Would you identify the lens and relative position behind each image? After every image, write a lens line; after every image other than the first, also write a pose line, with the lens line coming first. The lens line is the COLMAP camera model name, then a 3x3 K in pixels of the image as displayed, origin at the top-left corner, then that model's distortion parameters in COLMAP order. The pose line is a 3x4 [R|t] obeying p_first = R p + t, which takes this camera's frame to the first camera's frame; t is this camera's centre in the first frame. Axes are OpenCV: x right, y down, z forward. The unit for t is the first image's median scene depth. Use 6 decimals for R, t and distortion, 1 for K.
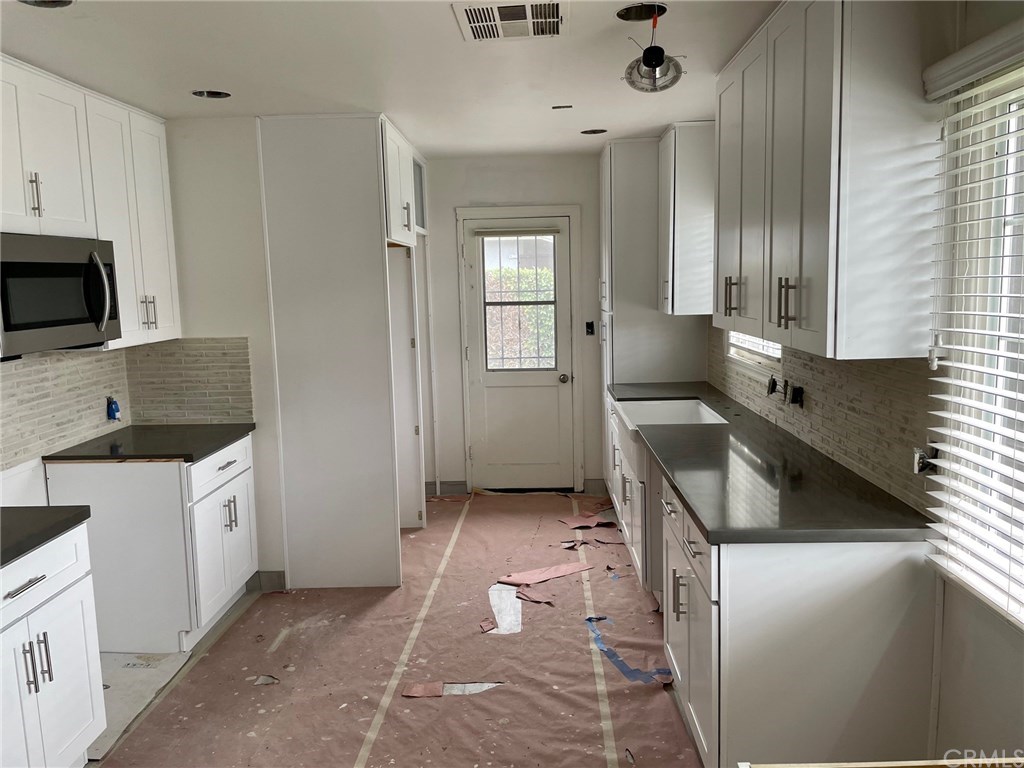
lens RADIAL K [[777.3, 0, 510.3], [0, 777.3, 379.8], [0, 0, 1]] dist [0.088885, -0.118715]
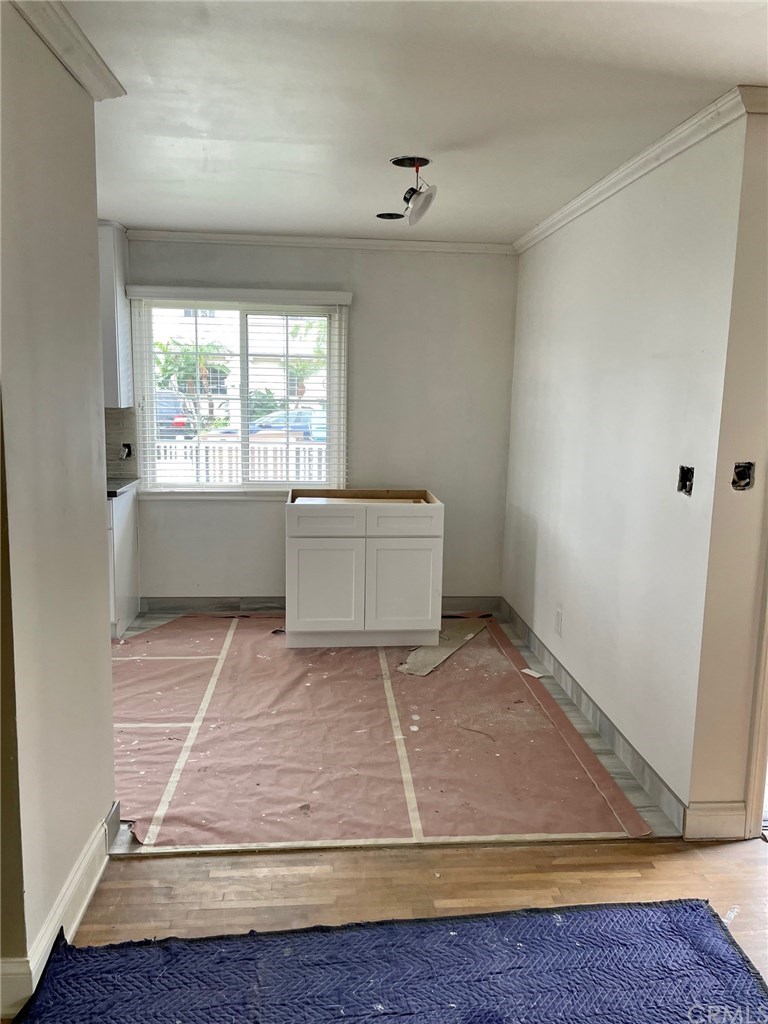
lens RADIAL K [[777.3, 0, 384.6], [0, 777.3, 512.0], [0, 0, 1]] dist [0.088885, -0.118715]
pose [[-0.117730, -0.135223, 0.983796, -1.109843], [0.108492, 0.983004, 0.148098, 0.009702], [-0.987101, 0.124170, -0.101058, 0.301819]]
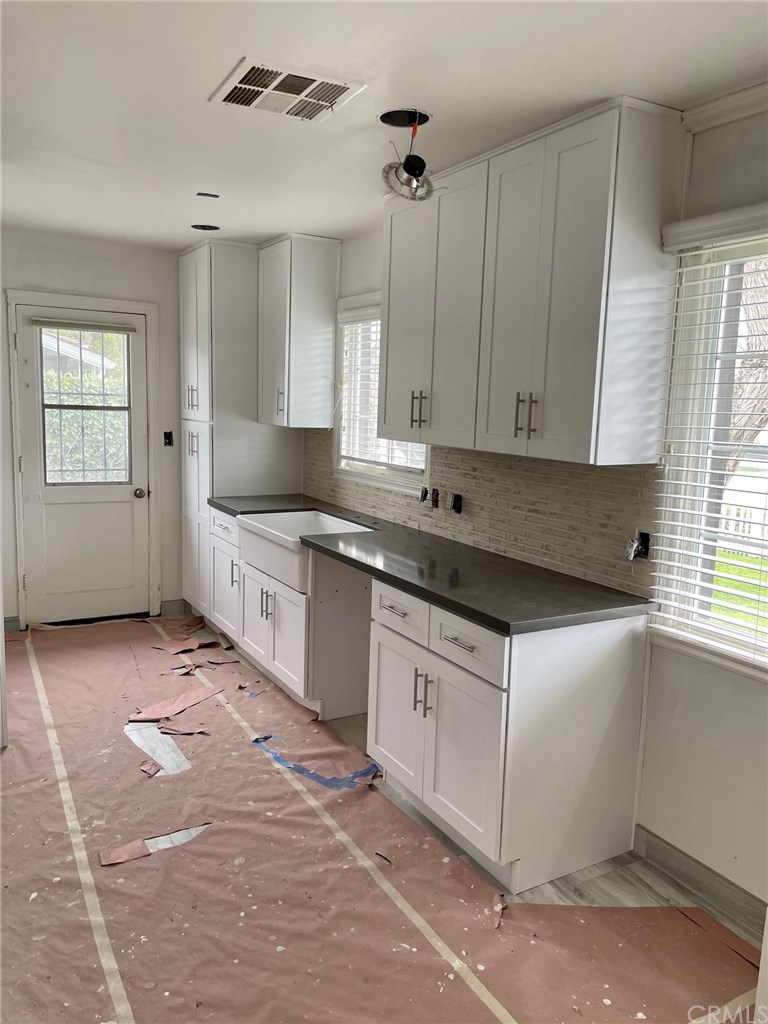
lens RADIAL K [[777.3, 0, 384.6], [0, 777.3, 511.6], [0, 0, 1]] dist [0.088885, -0.118715]
pose [[0.848616, -0.023330, 0.528495, -0.268605], [0.014680, 0.999681, 0.020557, 0.008400], [-0.528806, -0.009686, 0.848687, 0.107109]]
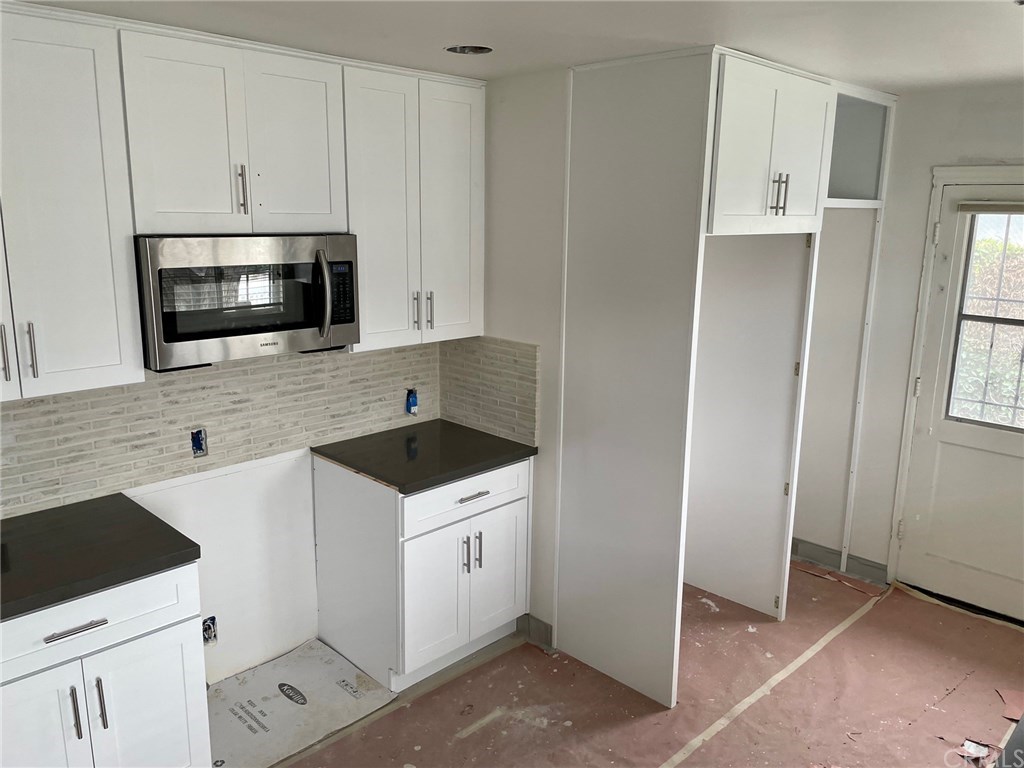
lens RADIAL K [[777.3, 0, 505.1], [0, 777.3, 377.8], [0, 0, 1]] dist [0.088885, -0.118715]
pose [[0.732792, 0.177108, -0.657000, 0.200575], [-0.121209, 0.984066, 0.130083, -0.134861], [0.669570, -0.015689, 0.742583, 0.403013]]
